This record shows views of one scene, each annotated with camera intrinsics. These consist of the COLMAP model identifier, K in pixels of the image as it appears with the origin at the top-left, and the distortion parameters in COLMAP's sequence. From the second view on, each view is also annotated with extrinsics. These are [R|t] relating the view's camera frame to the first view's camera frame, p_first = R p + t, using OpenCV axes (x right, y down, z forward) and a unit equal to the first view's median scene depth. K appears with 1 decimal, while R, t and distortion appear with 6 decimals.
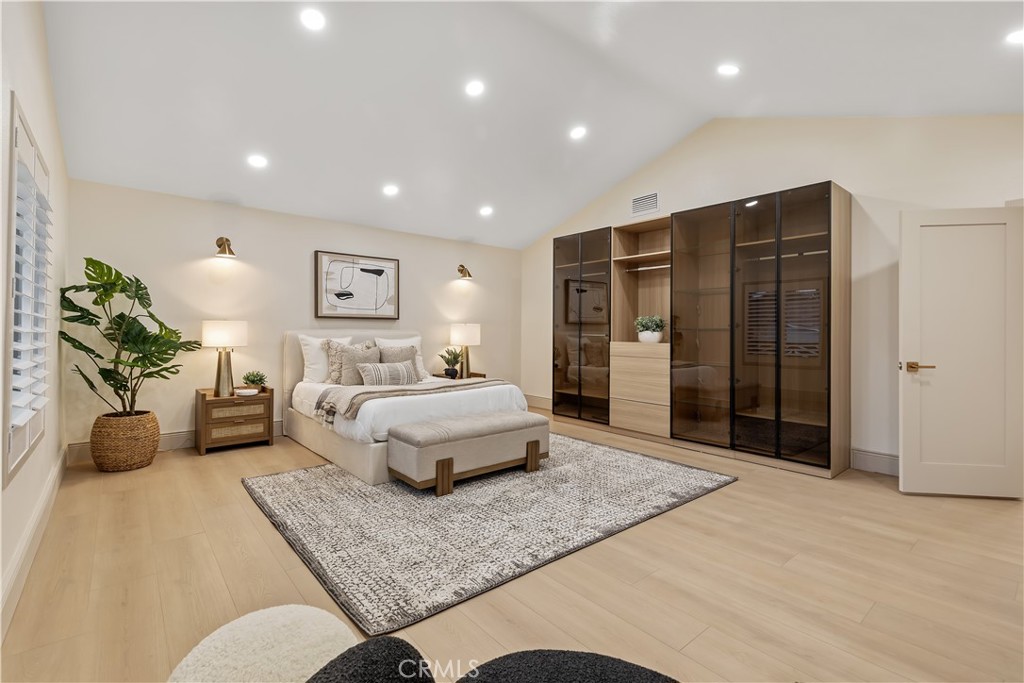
lens RADIAL K [[459.4, 0, 510.8], [0, 459.4, 332.1], [0, 0, 1]] dist [0.008683, -0.000906]
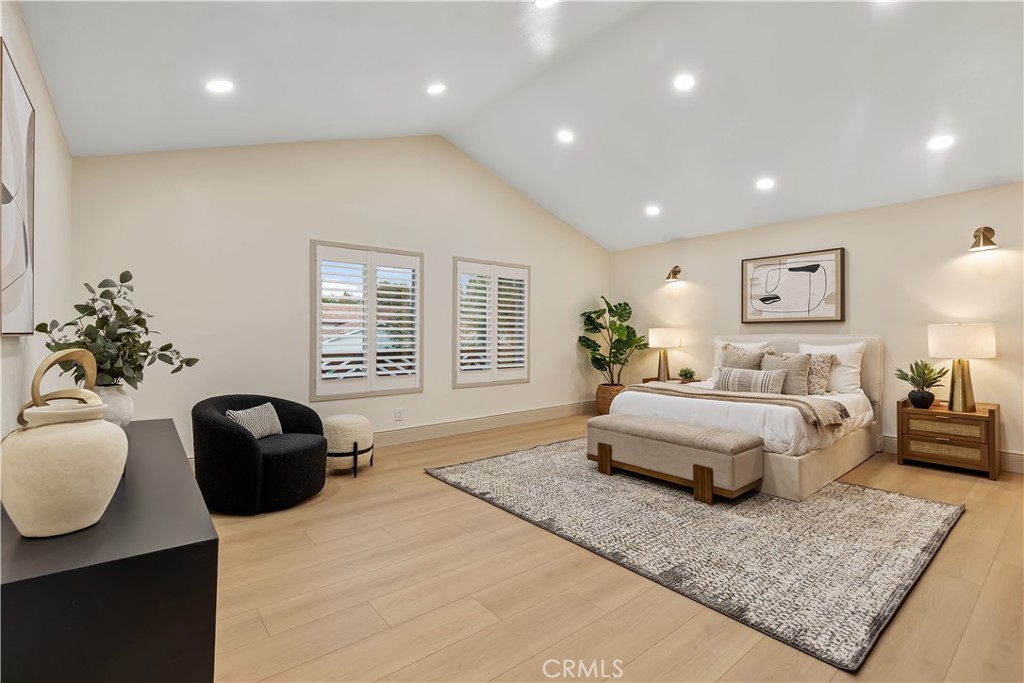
lens RADIAL K [[459.4, 0, 510.8], [0, 459.4, 338.6], [0, 0, 1]] dist [0.008683, -0.000906]
pose [[-0.002278, 0.006504, -0.999976, 0.651044], [0.001464, 0.999978, 0.006501, -0.003401], [0.999996, -0.001449, -0.002288, 0.470106]]
